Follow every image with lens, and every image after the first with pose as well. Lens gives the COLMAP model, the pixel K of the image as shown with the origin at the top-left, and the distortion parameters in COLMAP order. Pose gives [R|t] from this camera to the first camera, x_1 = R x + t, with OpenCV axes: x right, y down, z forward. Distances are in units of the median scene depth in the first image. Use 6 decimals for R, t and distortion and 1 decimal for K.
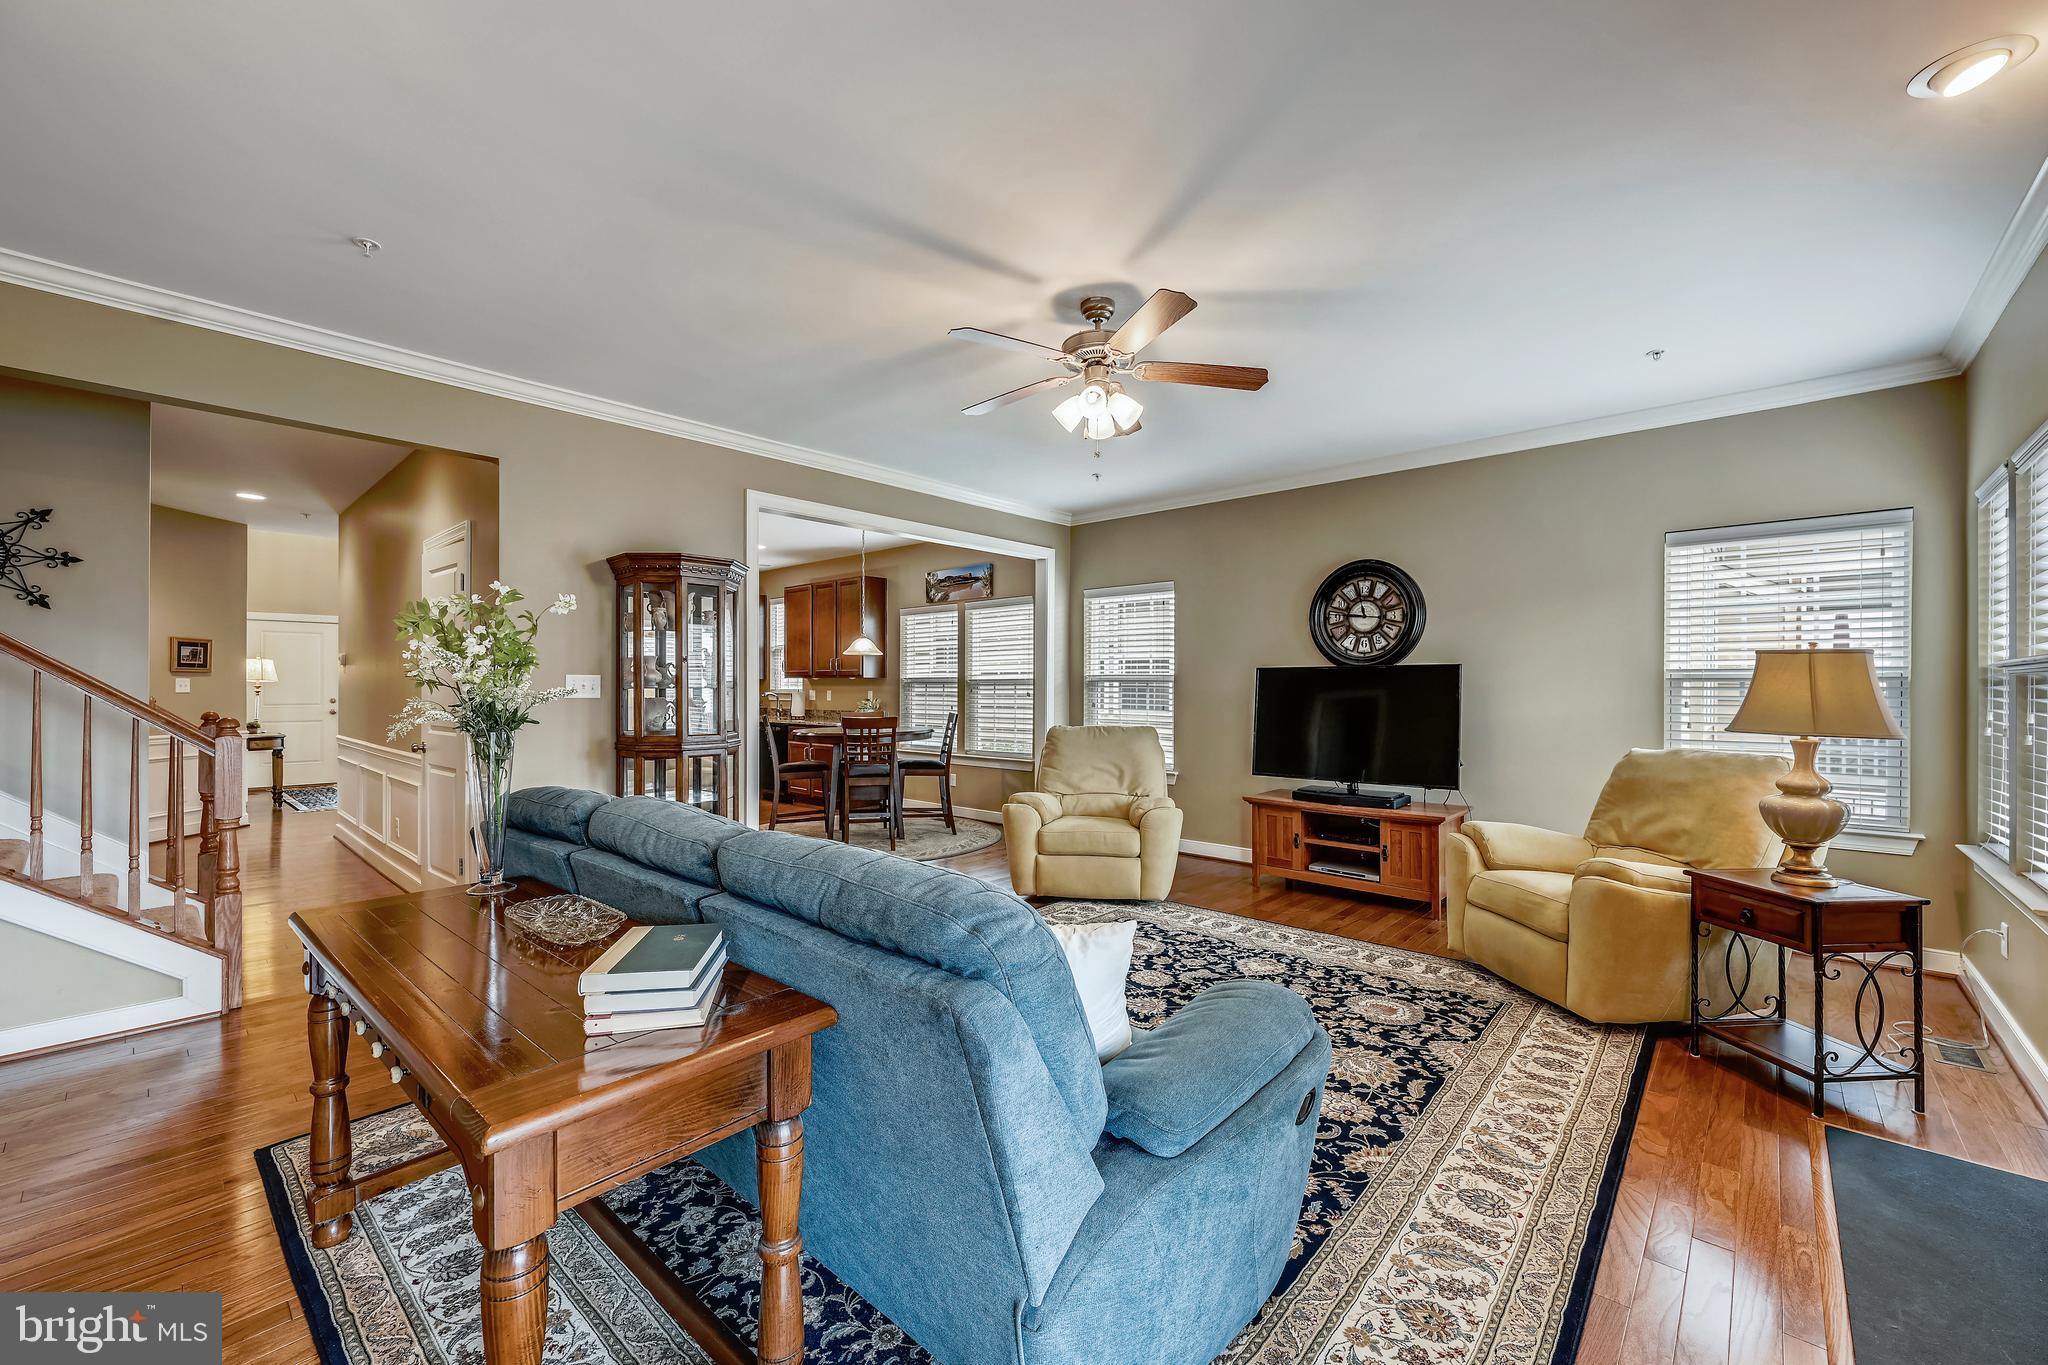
lens RADIAL K [[814.6, 0, 1020.4], [0, 814.6, 680.9], [0, 0, 1]] dist [-0.000479, 0.000113]
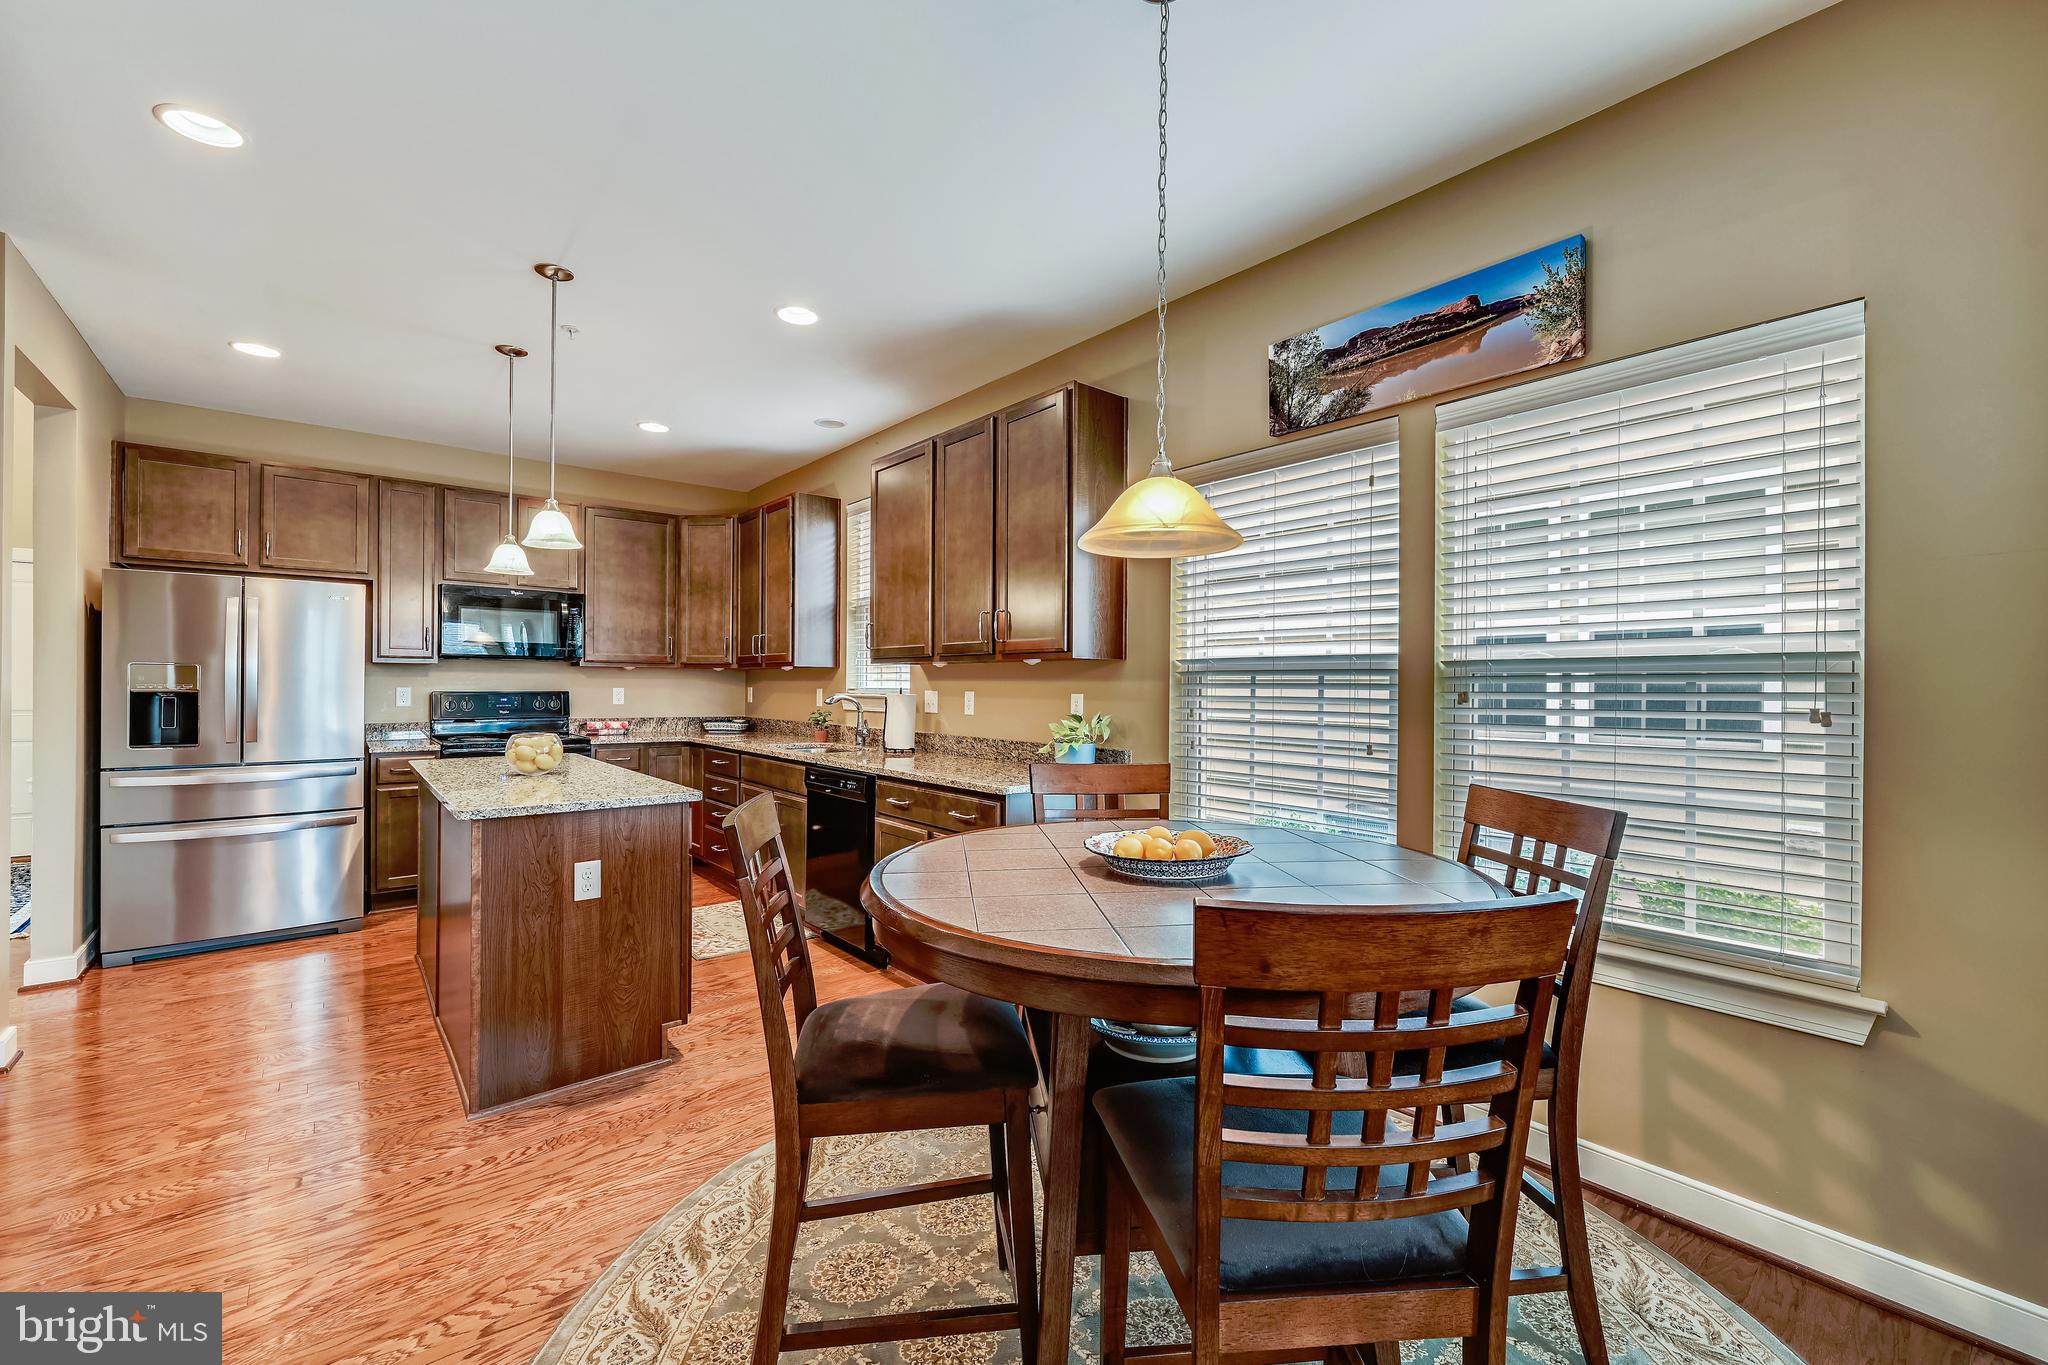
lens RADIAL K [[814.6, 0, 1009.9], [0, 814.6, 685.9], [0, 0, 1]] dist [-0.000479, 0.000113]
pose [[0.991025, 0.003359, -0.133631, -0.166198], [-0.001762, 0.999926, 0.012073, 0.003453], [0.133661, -0.011729, 0.990958, 0.613127]]
